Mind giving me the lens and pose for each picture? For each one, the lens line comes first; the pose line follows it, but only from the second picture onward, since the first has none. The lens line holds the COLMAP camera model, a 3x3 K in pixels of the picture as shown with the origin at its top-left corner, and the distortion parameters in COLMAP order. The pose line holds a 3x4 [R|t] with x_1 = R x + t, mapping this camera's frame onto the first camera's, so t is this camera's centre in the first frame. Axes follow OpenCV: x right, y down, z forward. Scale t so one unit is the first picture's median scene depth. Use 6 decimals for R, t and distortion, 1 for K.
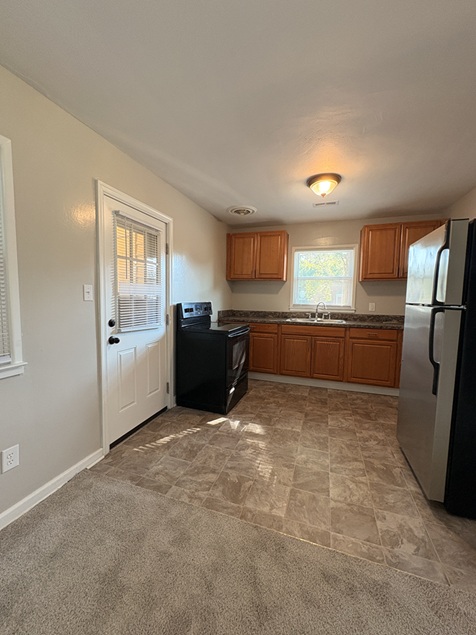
lens RADIAL K [[252.4, 0, 237.3], [0, 252.4, 316.8], [0, 0, 1]] dist [0.000239, -0.000029]
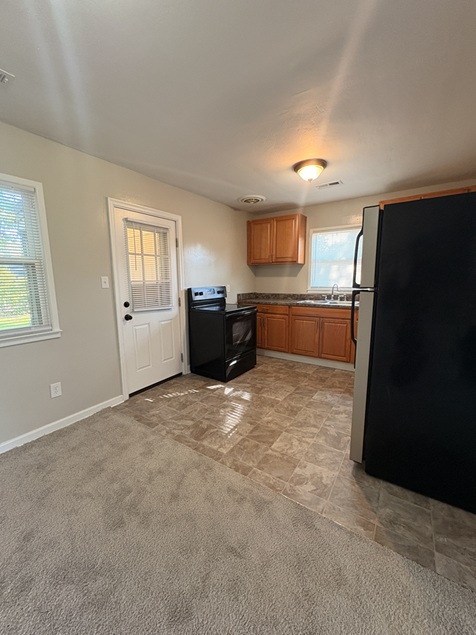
lens RADIAL K [[252.4, 0, 237.9], [0, 252.4, 317.6], [0, 0, 1]] dist [0.000239, -0.000029]
pose [[0.965968, 0.012928, -0.258340, 0.347607], [0.005706, 0.997442, 0.071250, 0.001777], [0.258600, -0.070299, 0.963423, -0.112531]]
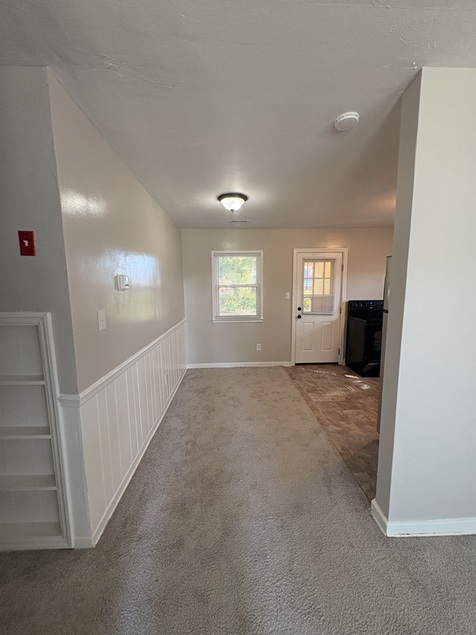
lens RADIAL K [[252.4, 0, 239.1], [0, 252.4, 318.0], [0, 0, 1]] dist [0.000239, -0.000029]
pose [[0.363573, 0.098825, -0.926309, 1.154065], [-0.058407, 0.994819, 0.083210, -0.041816], [0.929733, 0.023850, 0.367462, -0.257078]]
